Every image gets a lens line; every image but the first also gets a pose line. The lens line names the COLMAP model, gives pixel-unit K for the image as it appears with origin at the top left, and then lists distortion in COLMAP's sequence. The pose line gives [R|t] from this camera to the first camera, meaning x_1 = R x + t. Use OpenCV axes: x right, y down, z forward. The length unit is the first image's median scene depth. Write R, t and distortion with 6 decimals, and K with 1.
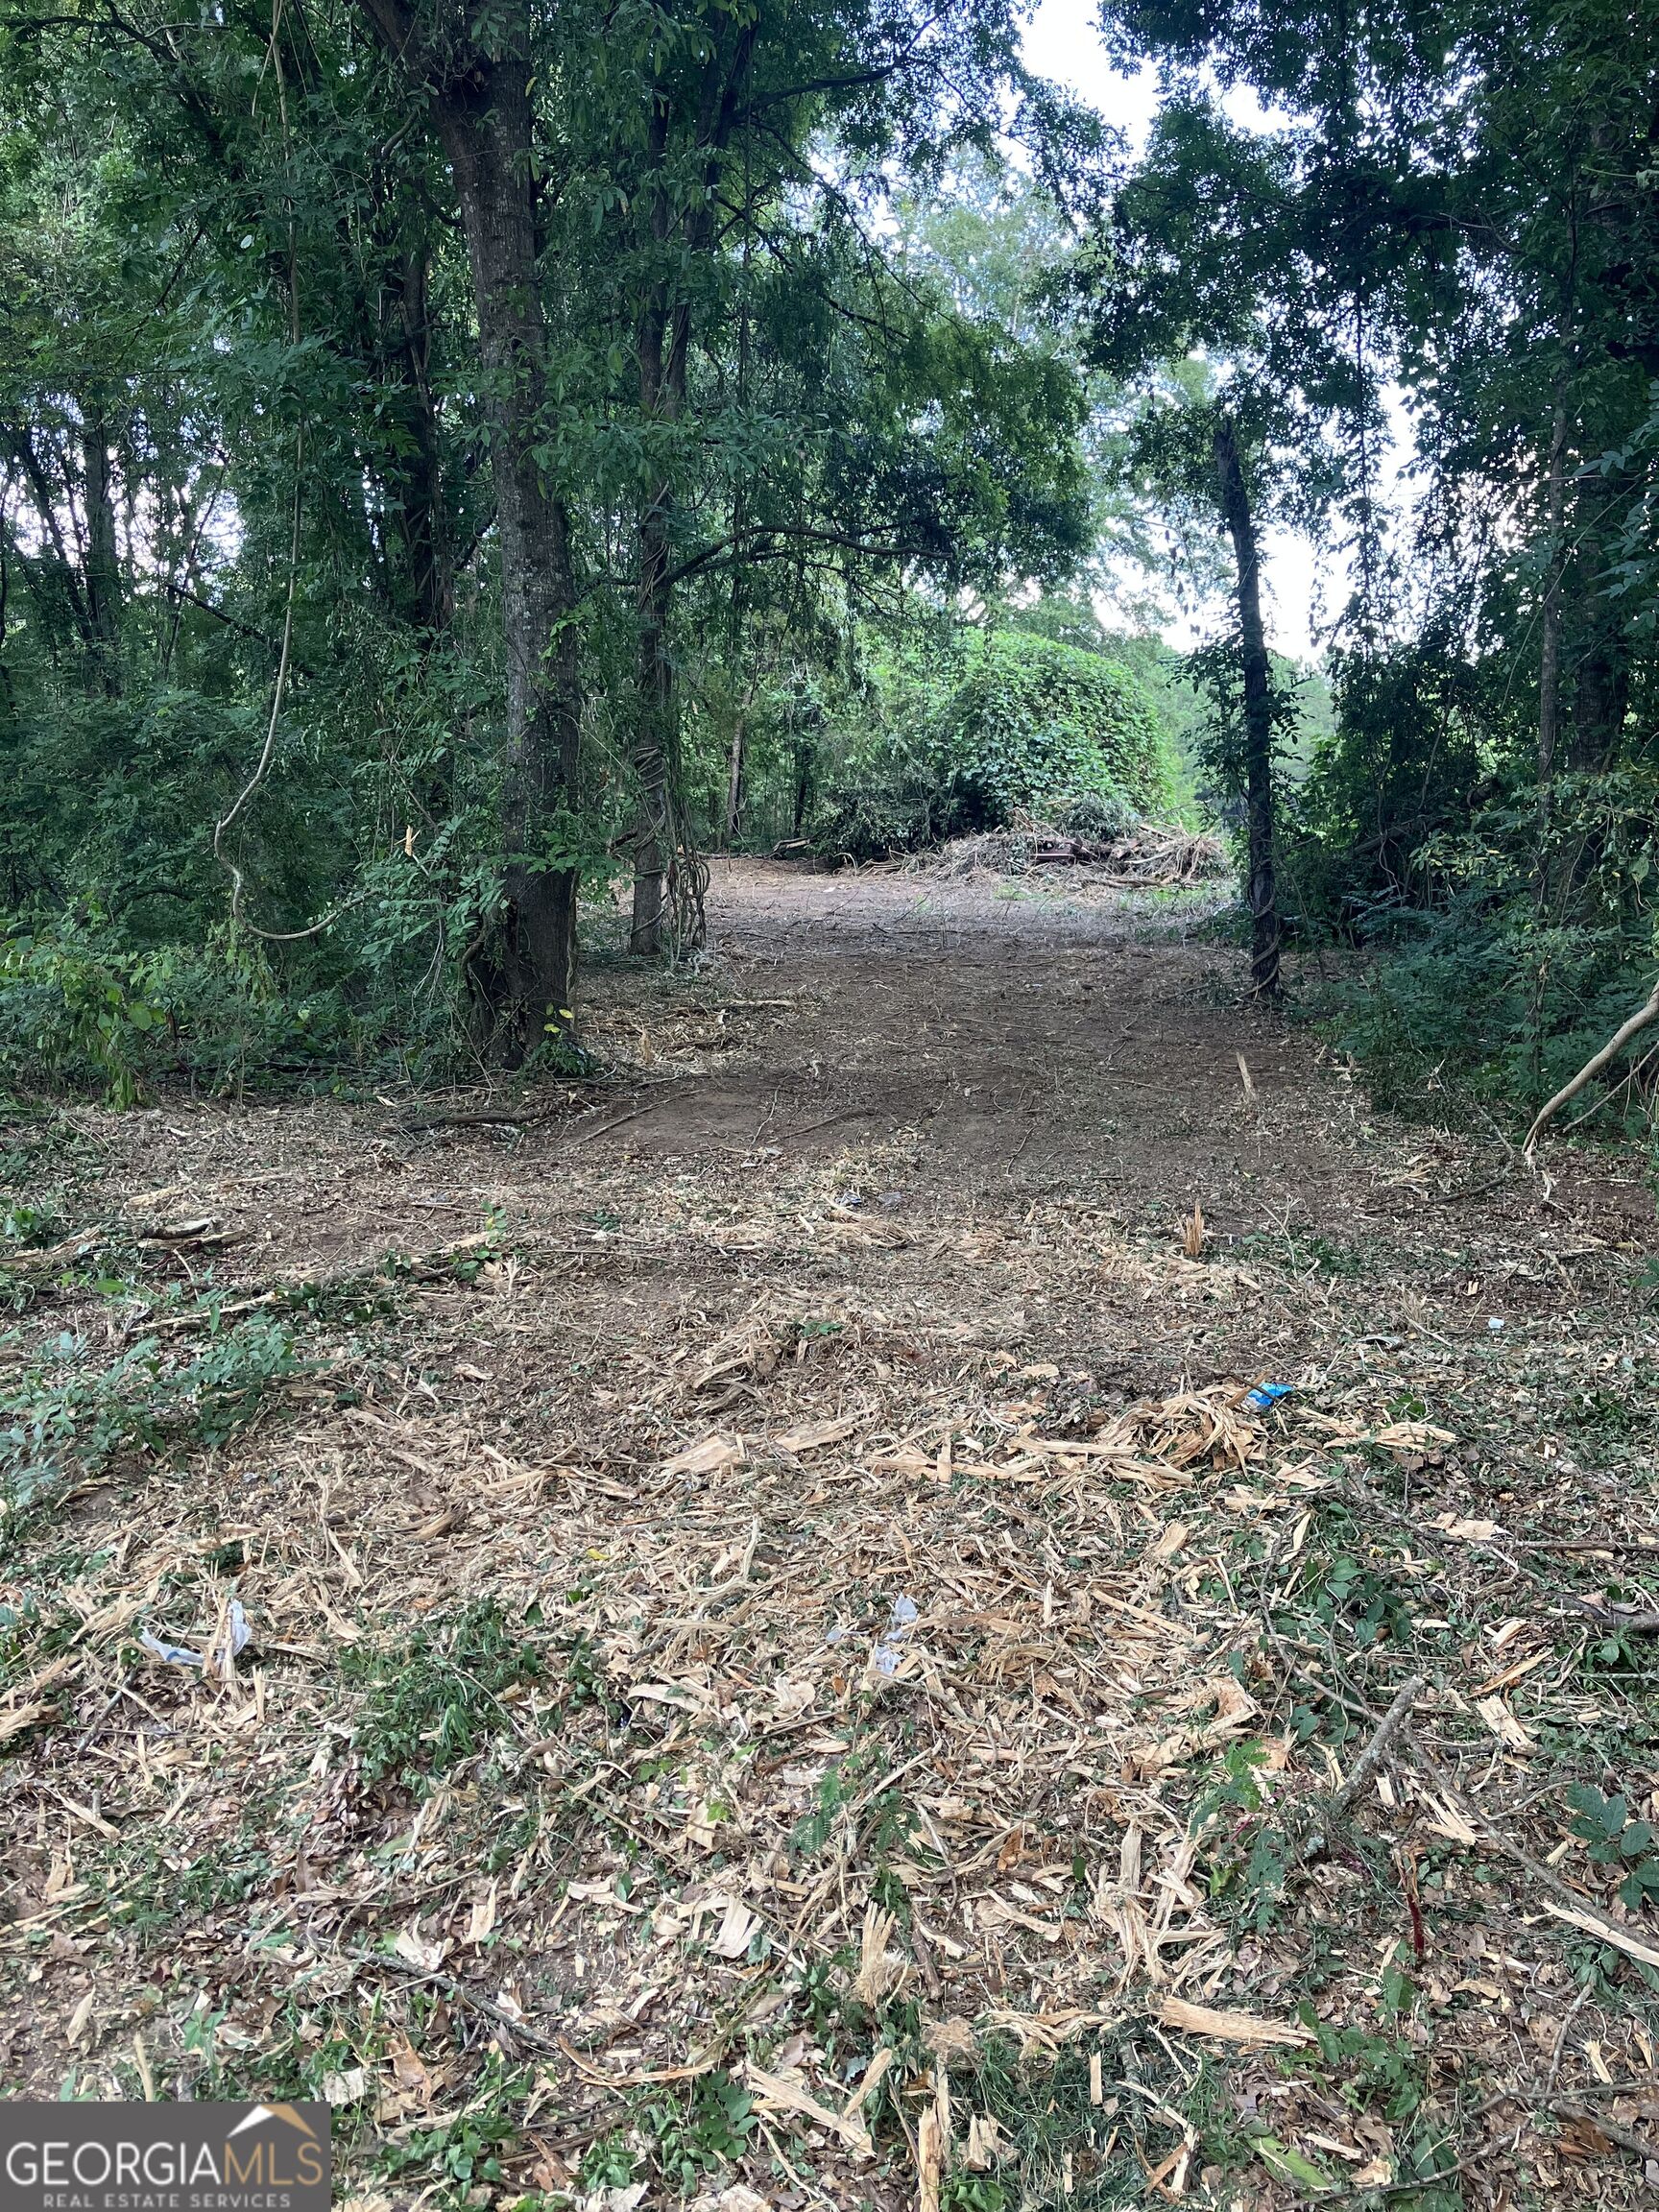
lens RADIAL K [[1787.3, 0, 830.5], [0, 1787.3, 1108.1], [0, 0, 1]] dist [-0.014997, 0.025399]
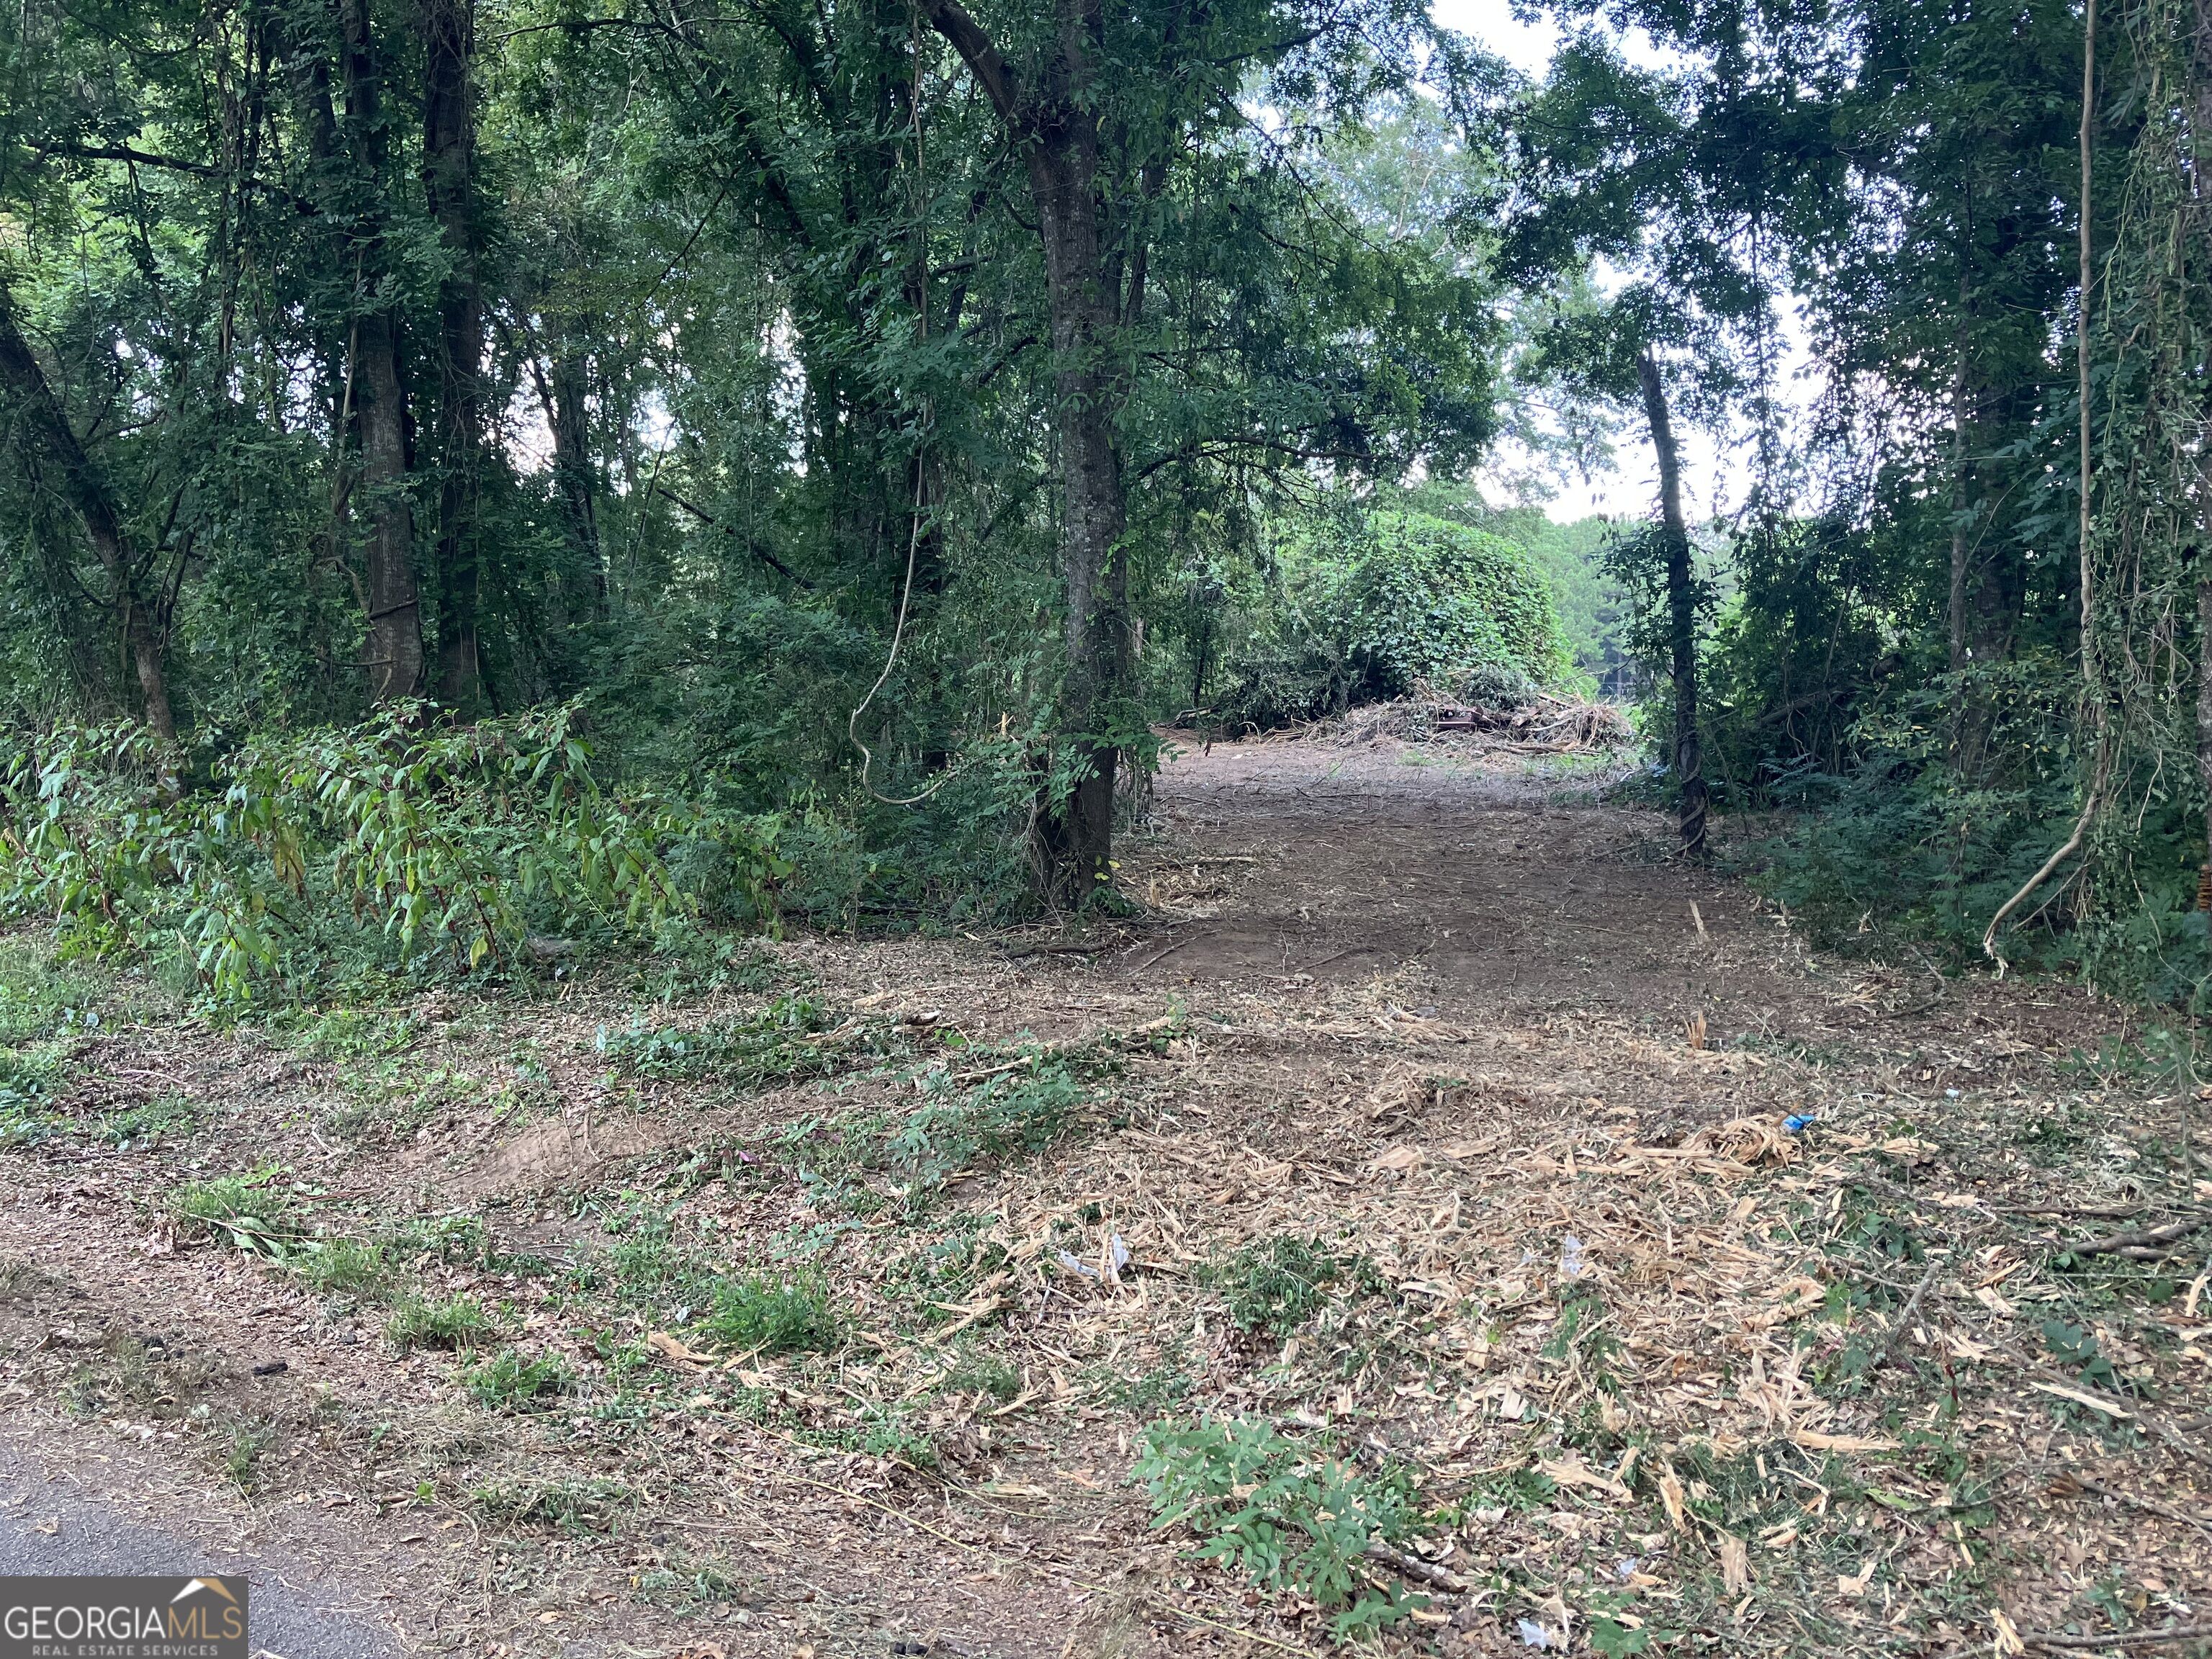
lens RADIAL K [[1787.3, 0, 1050.3], [0, 1787.3, 829.3], [0, 0, 1]] dist [-0.014997, 0.025399]
pose [[0.996761, 0.000069, -0.080416, -0.115193], [-0.006512, 0.996785, -0.079855, 0.023429], [0.080152, 0.080120, 0.993558, -0.233135]]
